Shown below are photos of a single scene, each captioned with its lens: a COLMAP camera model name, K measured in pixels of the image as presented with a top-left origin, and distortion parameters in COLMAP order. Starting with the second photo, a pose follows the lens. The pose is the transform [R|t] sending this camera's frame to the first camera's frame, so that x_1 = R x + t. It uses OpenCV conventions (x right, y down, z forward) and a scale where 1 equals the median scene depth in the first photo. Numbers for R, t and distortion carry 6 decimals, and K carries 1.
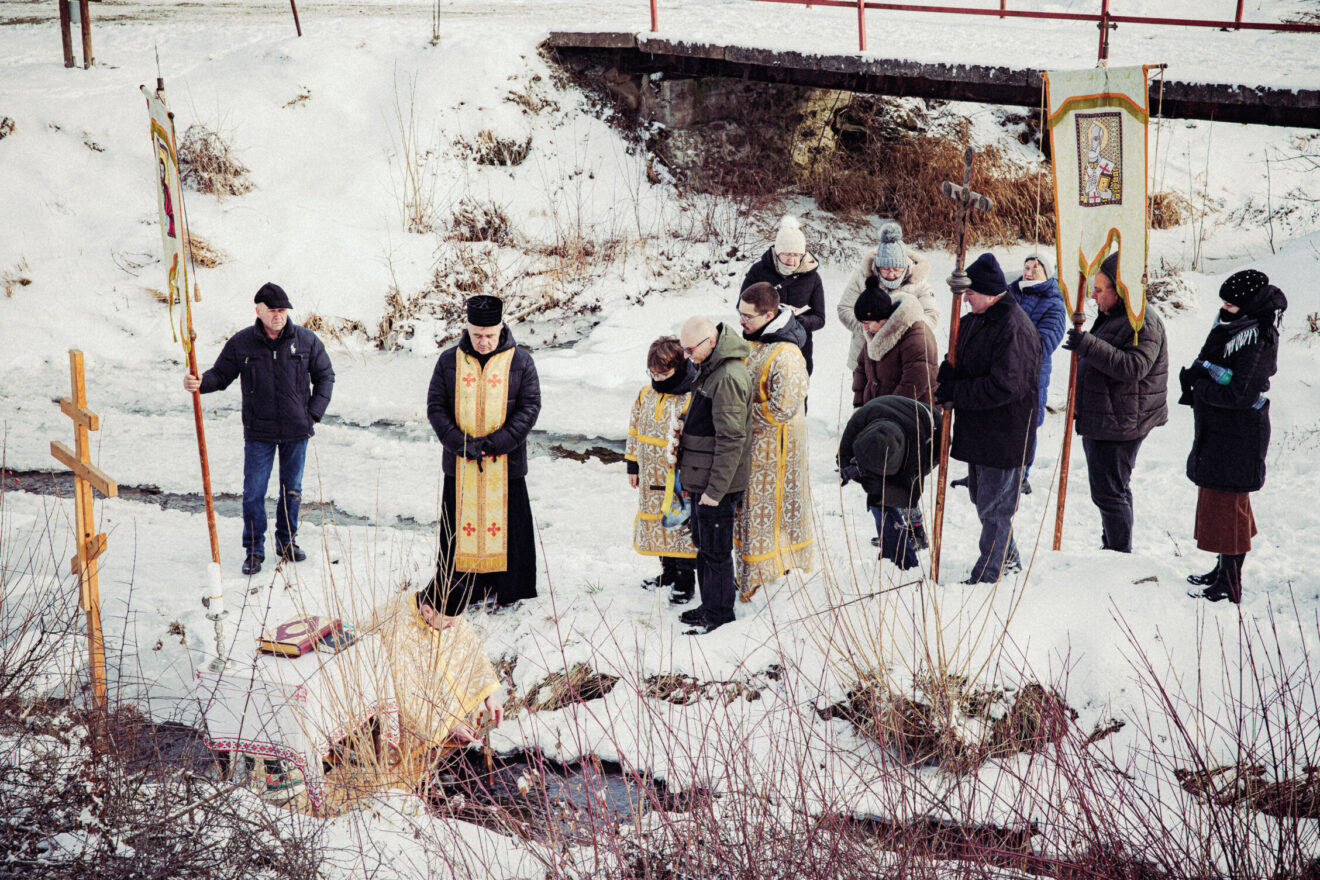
lens RADIAL K [[2174.1, 0, 709.1], [0, 2174.1, 434.8], [0, 0, 1]] dist [0.129034, 0.013667]
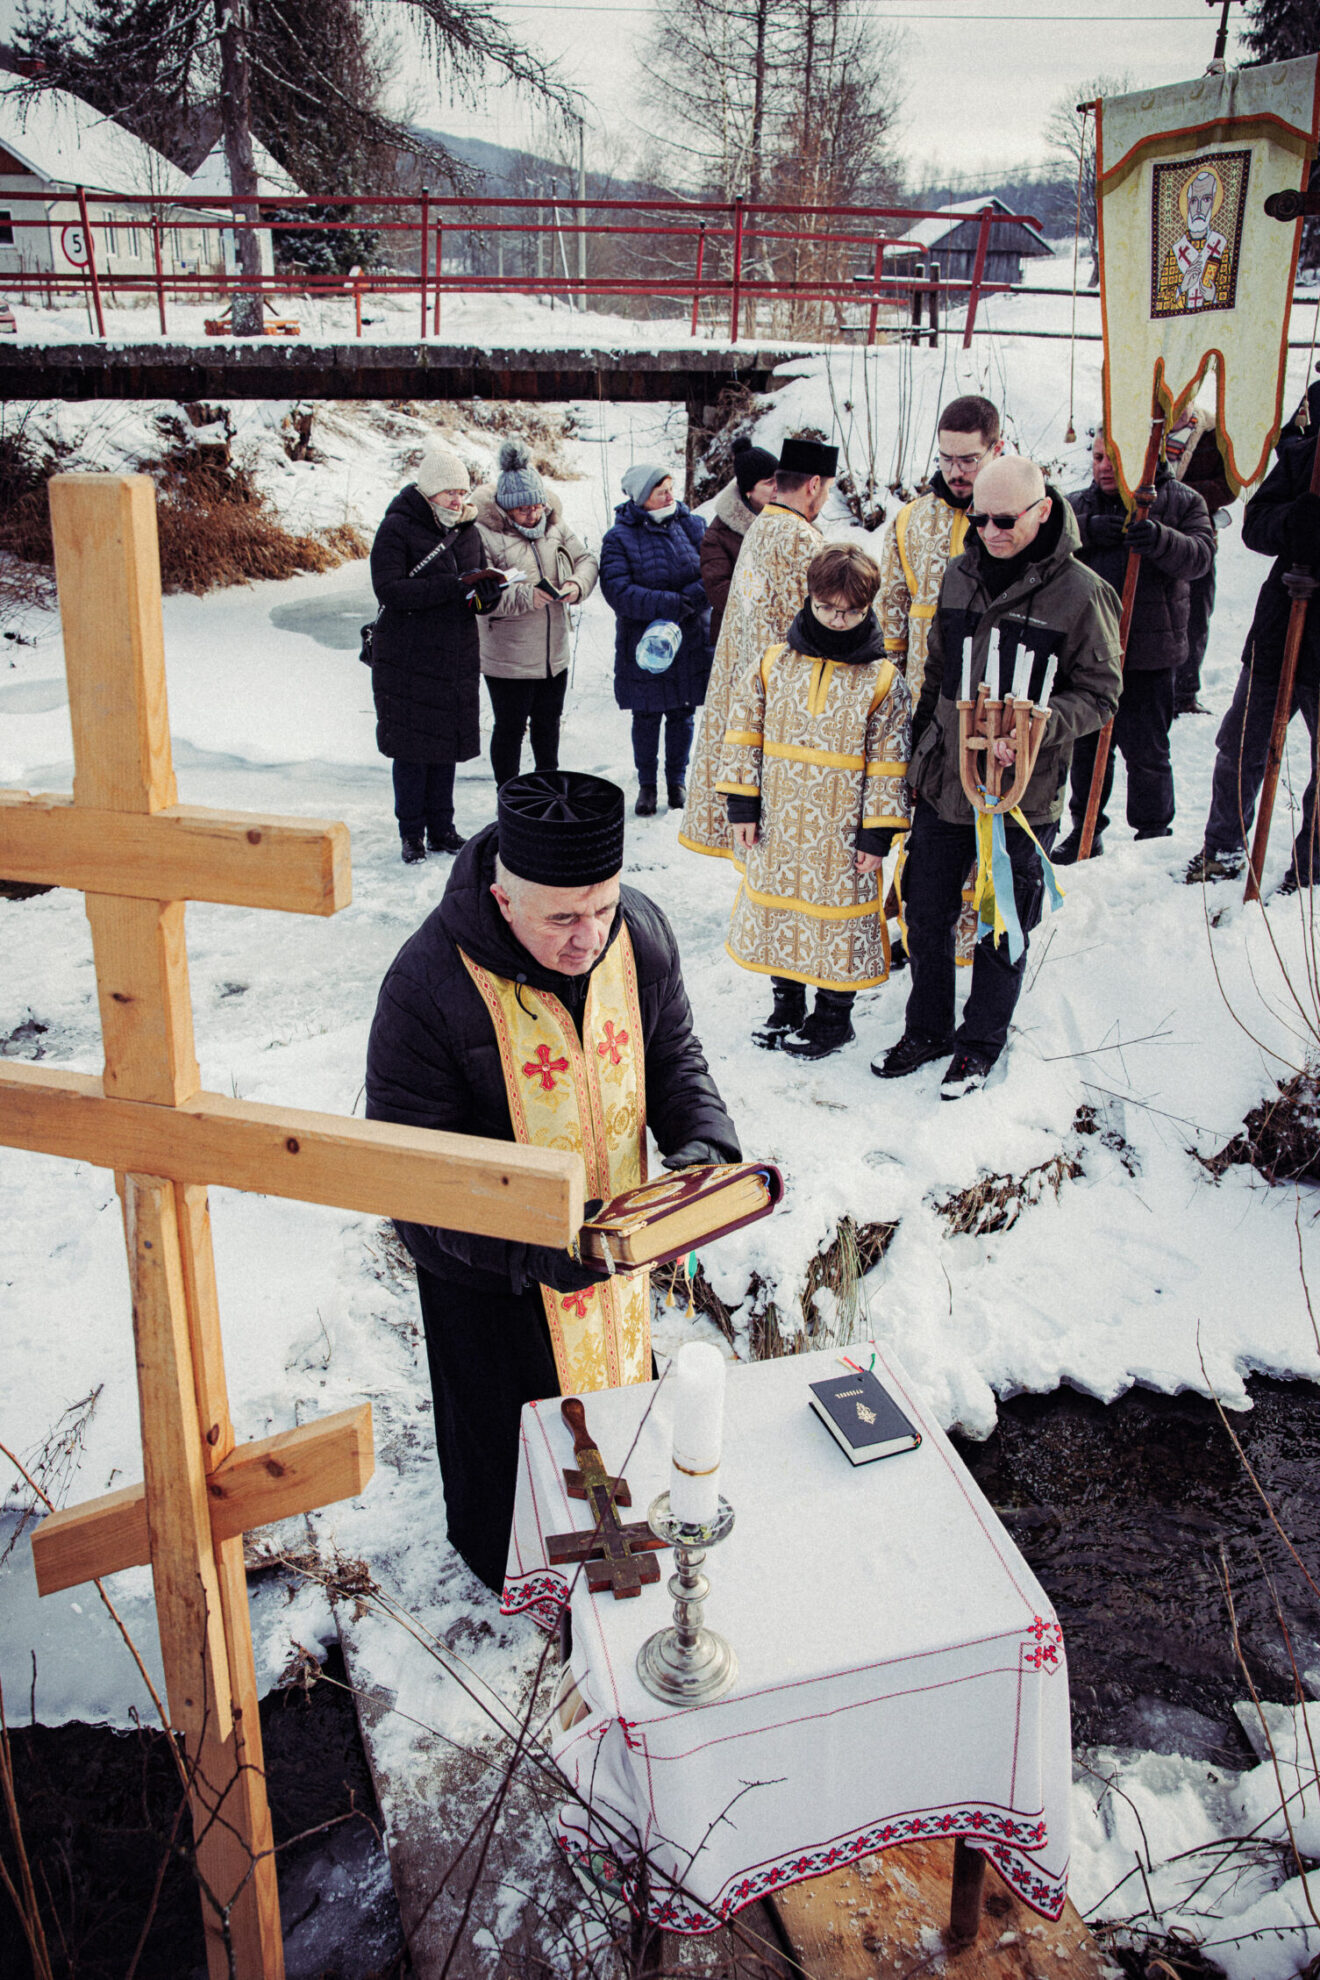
lens RADIAL K [[1565.3, 0, 624.1], [0, 1565.3, 966.4], [0, 0, 1]] dist [-0.115255, 0.129979]
pose [[0.772654, -0.227736, 0.592572, -0.170759], [0.168316, 0.973522, 0.154674, -0.006606], [-0.612107, -0.019770, 0.790528, 0.448475]]
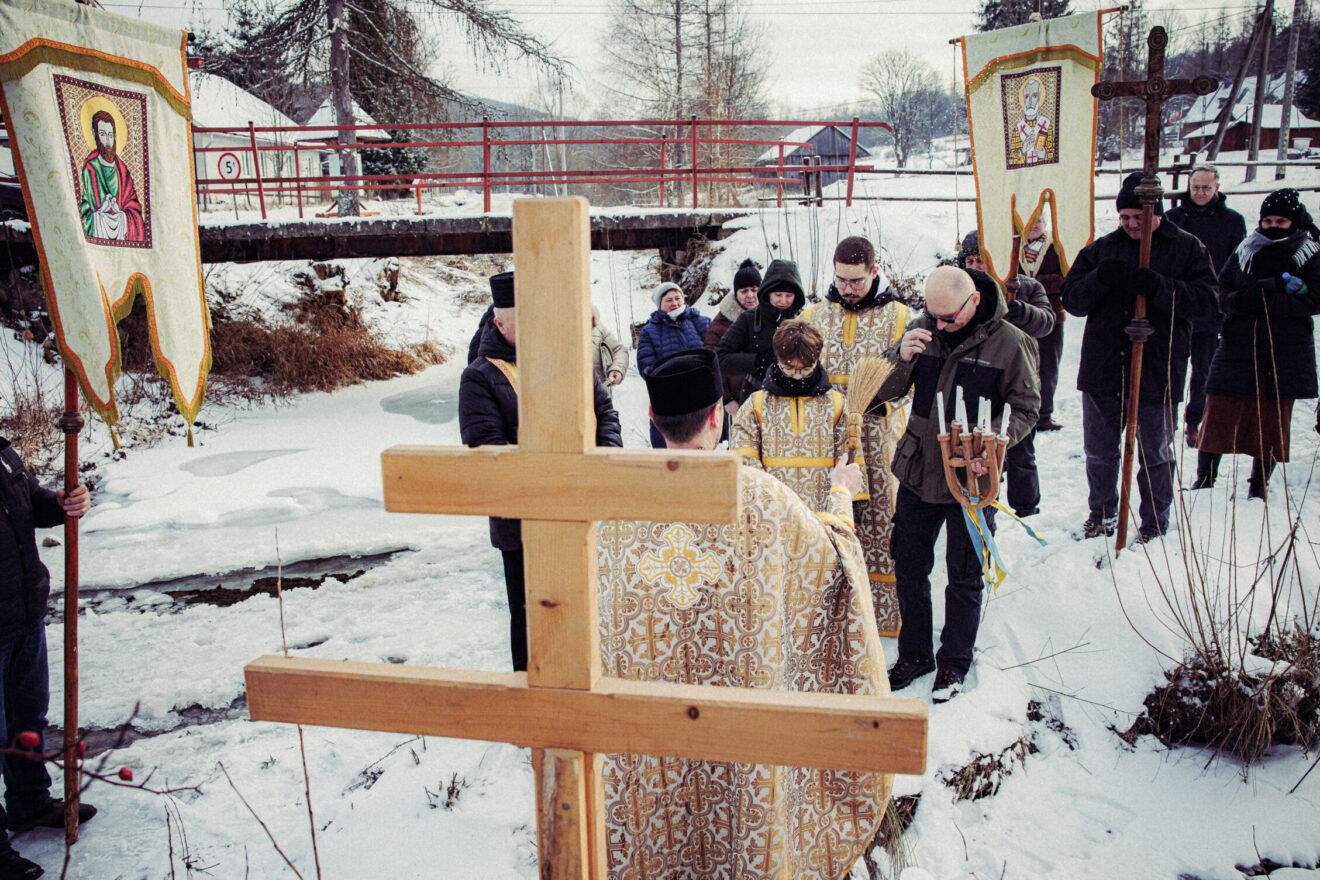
lens RADIAL K [[1093.0, 0, 684.7], [0, 1093.0, 447.5], [0, 0, 1]] dist [-0.119228, 0.130275]
pose [[0.715628, -0.155757, 0.680894, -0.182158], [0.218610, 0.975790, -0.006545, -0.004980], [-0.663390, 0.153534, 0.732353, 0.464686]]
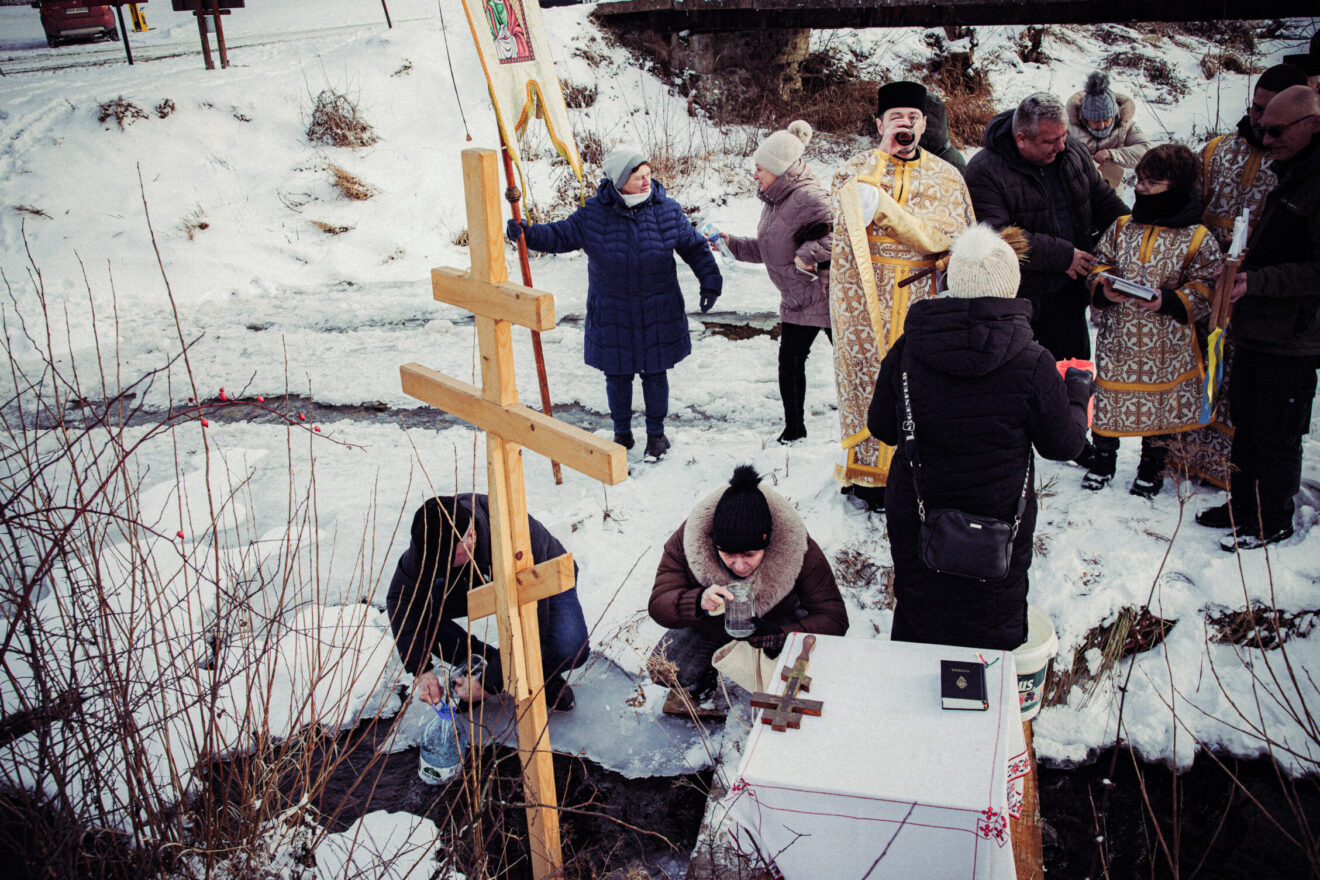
lens RADIAL K [[1114.0, 0, 662.8], [0, 1114.0, 419.9], [0, 0, 1]] dist [-0.104460, 0.105587]
pose [[0.989156, -0.098583, 0.108867, -0.143004], [0.088993, 0.991985, 0.089696, -0.000981], [-0.116837, -0.079035, 0.990001, 0.395621]]
